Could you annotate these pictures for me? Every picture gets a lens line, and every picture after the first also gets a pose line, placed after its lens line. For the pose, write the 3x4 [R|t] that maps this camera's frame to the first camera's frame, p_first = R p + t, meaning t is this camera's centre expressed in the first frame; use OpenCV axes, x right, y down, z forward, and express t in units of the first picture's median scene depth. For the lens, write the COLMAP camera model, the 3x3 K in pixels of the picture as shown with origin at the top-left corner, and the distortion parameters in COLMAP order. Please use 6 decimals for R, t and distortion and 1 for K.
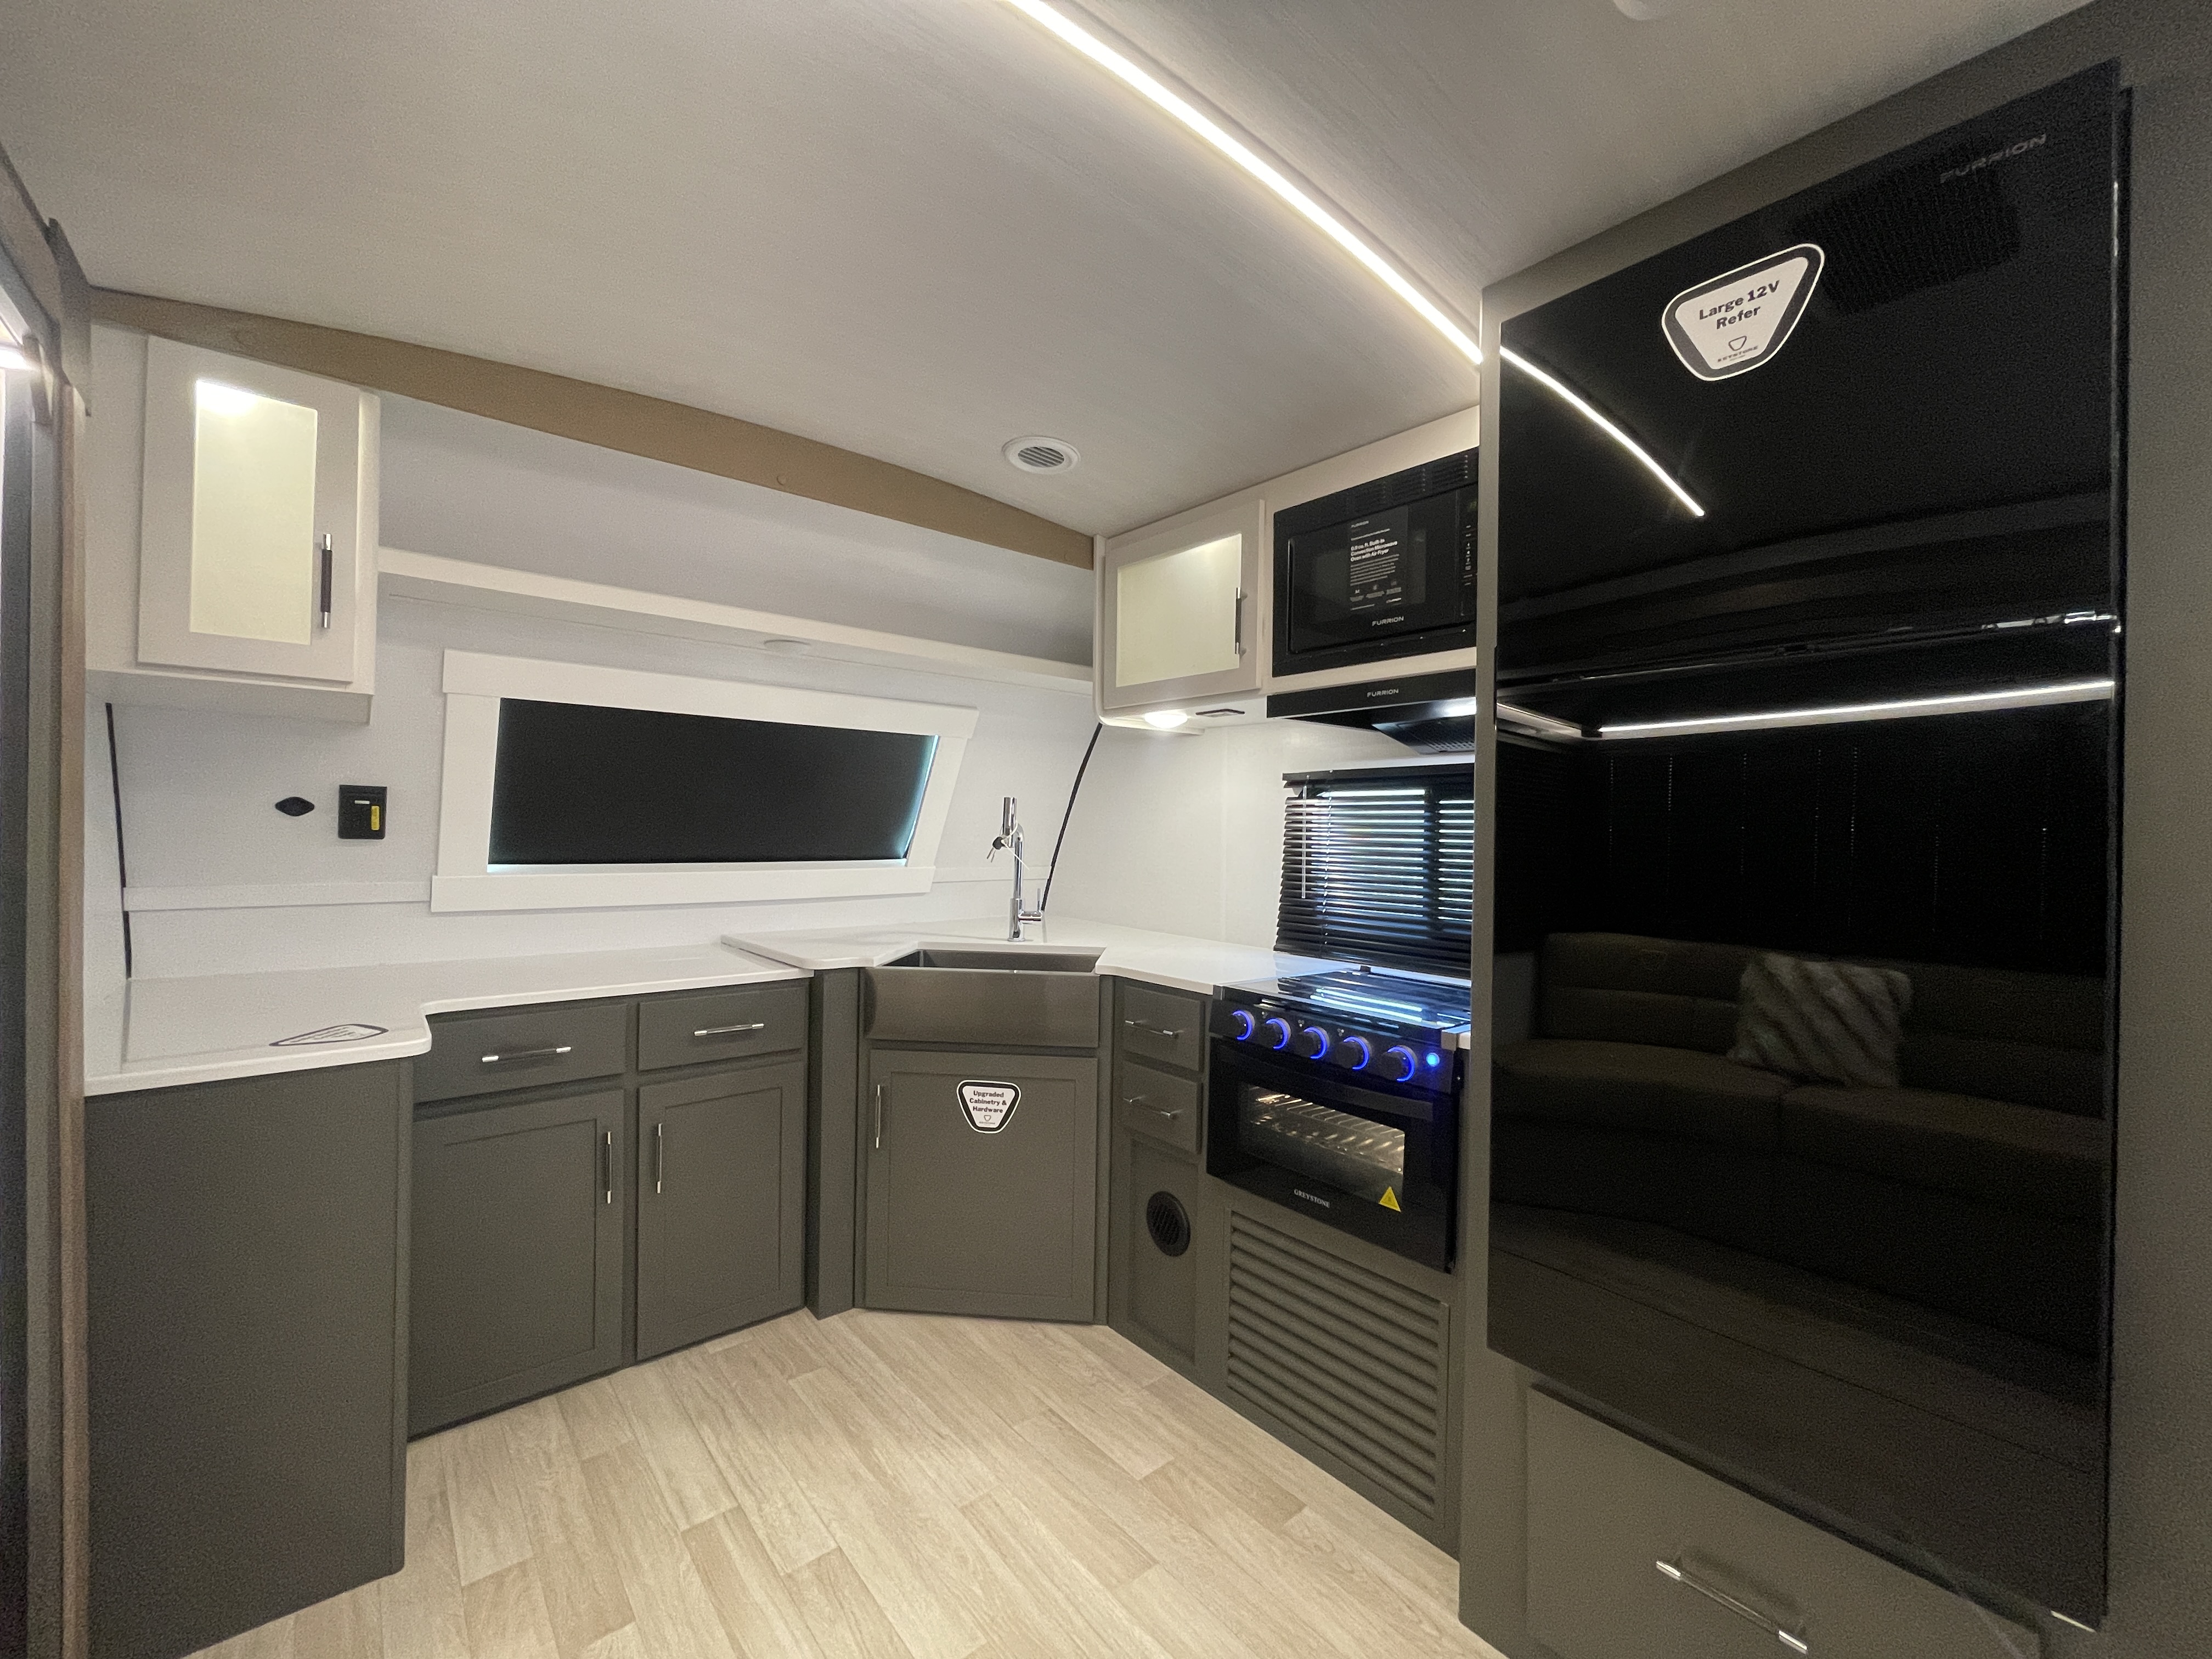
lens RADIAL K [[896.6, 0, 1100.9], [0, 896.6, 828.6], [0, 0, 1]] dist [0.002016, -0.000927]
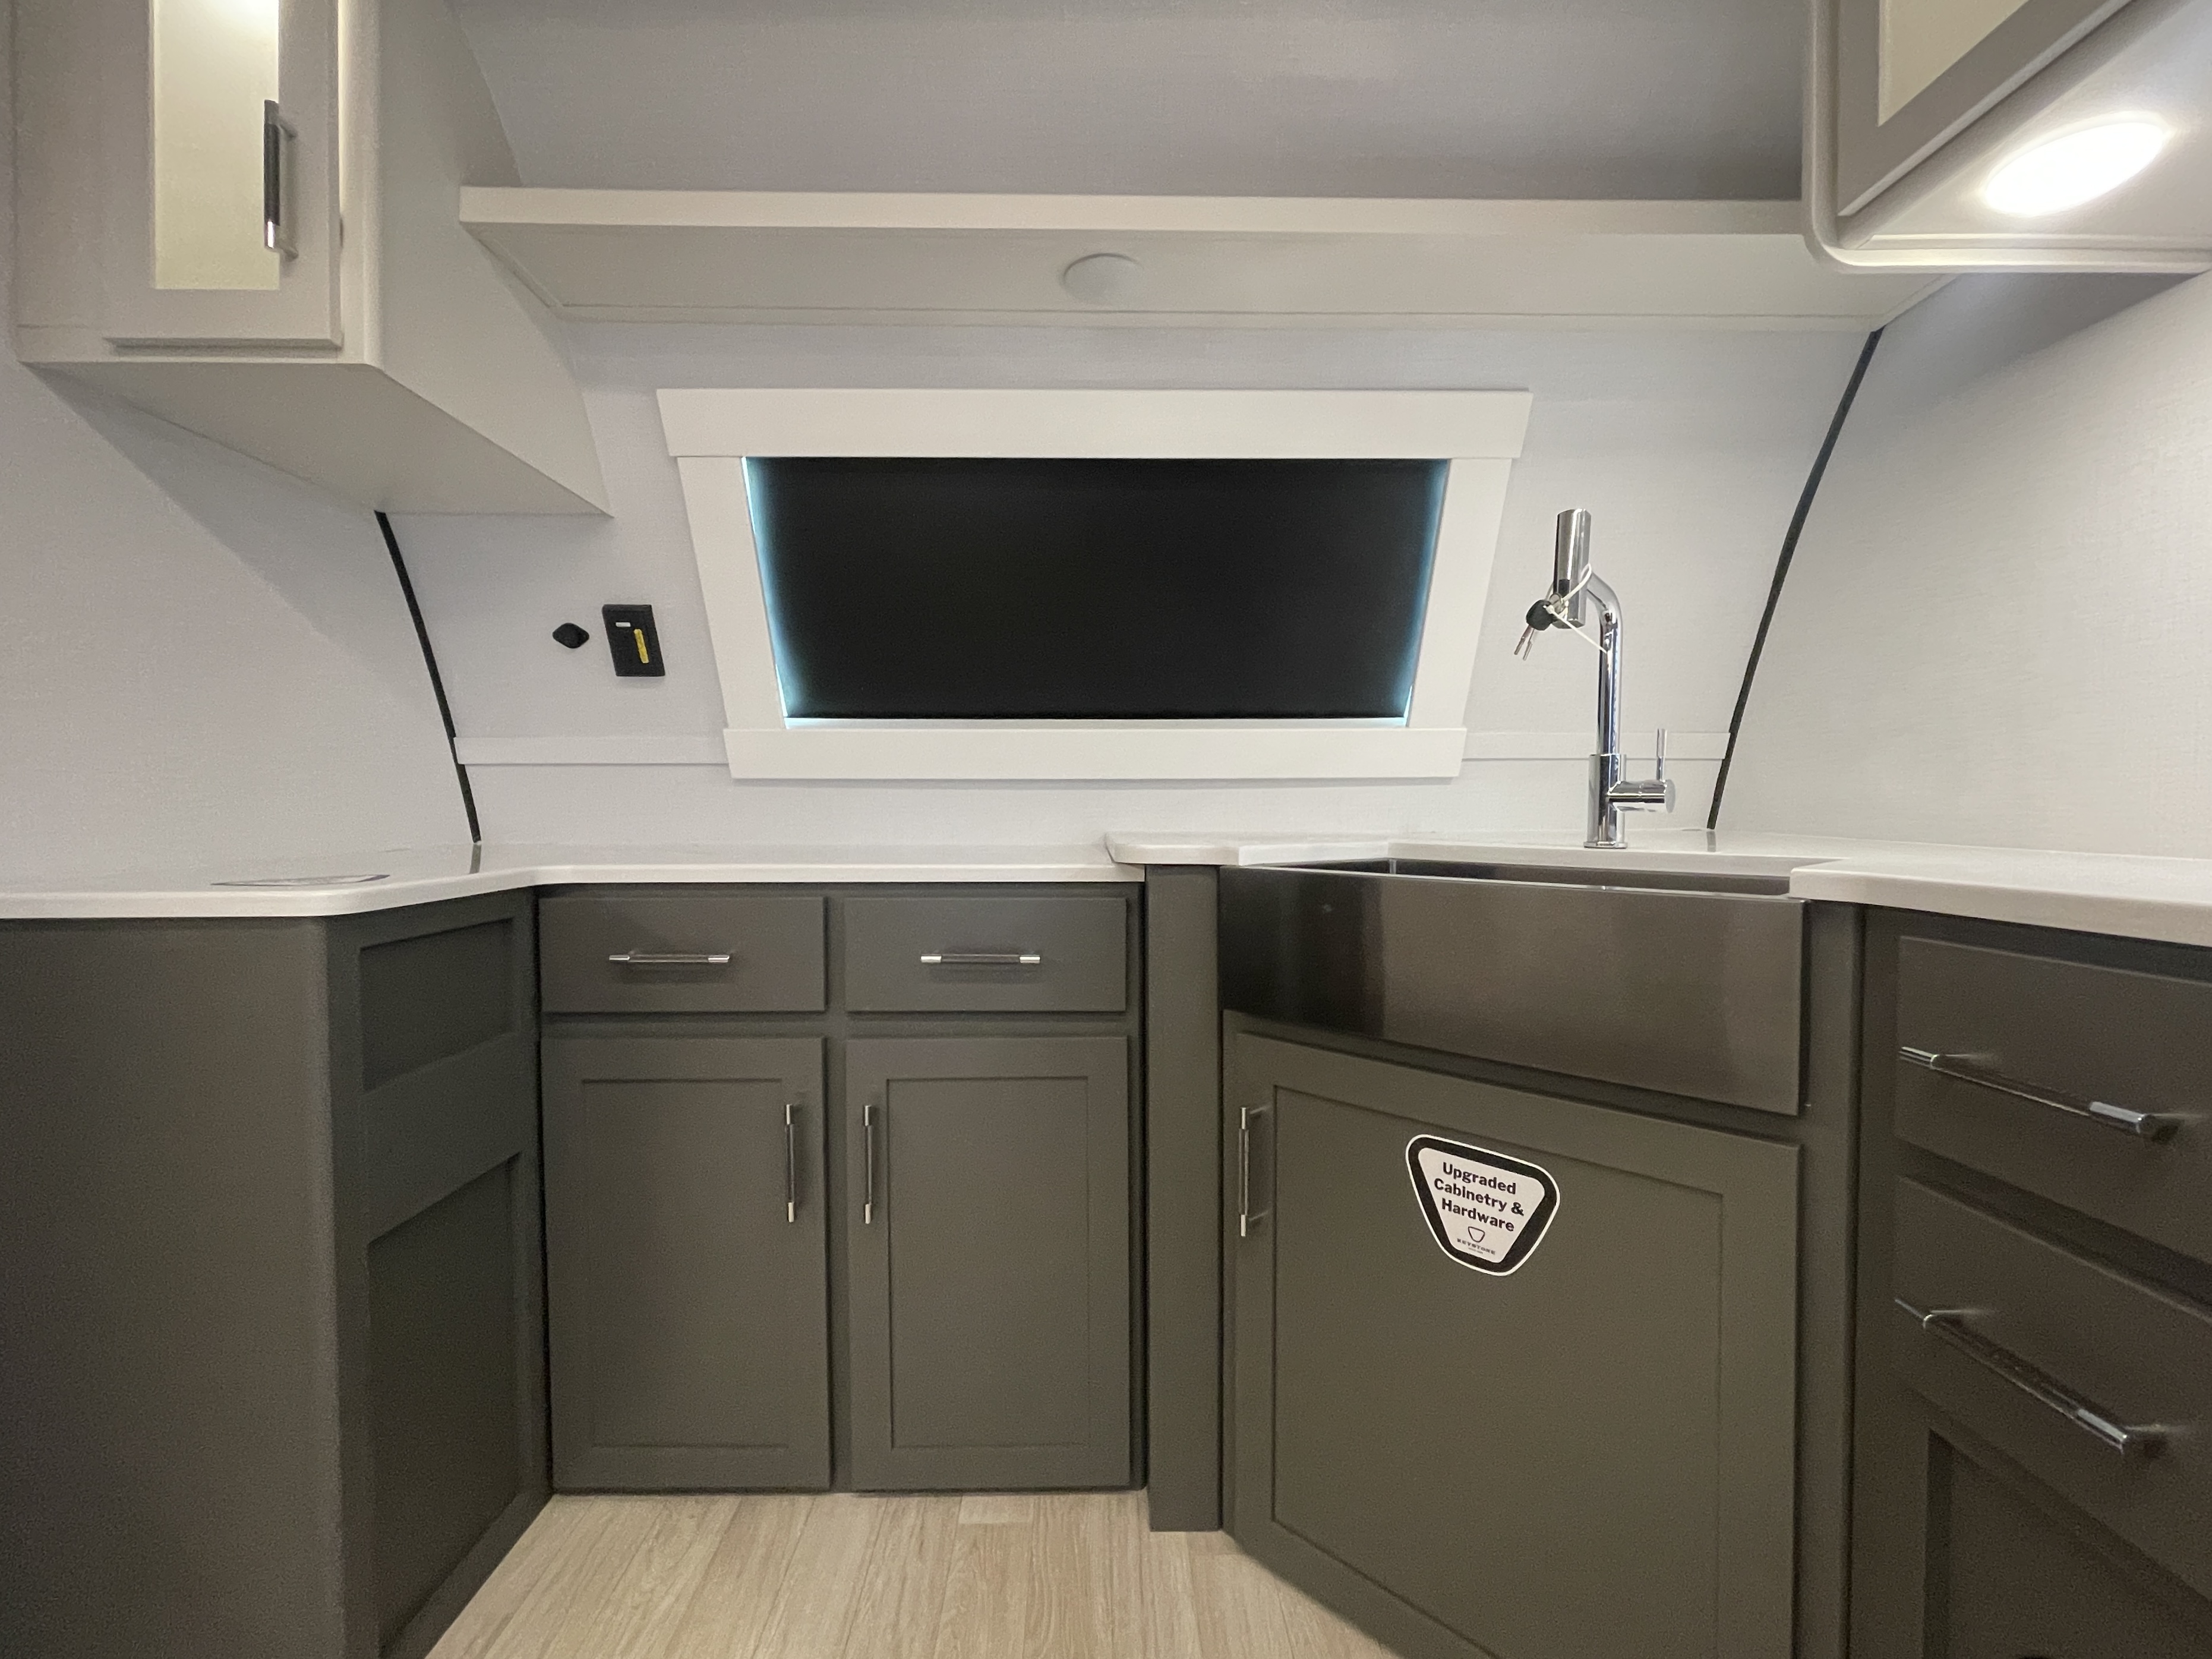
lens RADIAL K [[980.3, 0, 1089.3], [0, 980.3, 827.5], [0, 0, 1]] dist [-0.002009, 0.000199]
pose [[0.771467, -0.000162, -0.636270, 0.025473], [0.012818, 0.999801, 0.015287, 0.131743], [0.636141, -0.019949, 0.771315, 0.569453]]
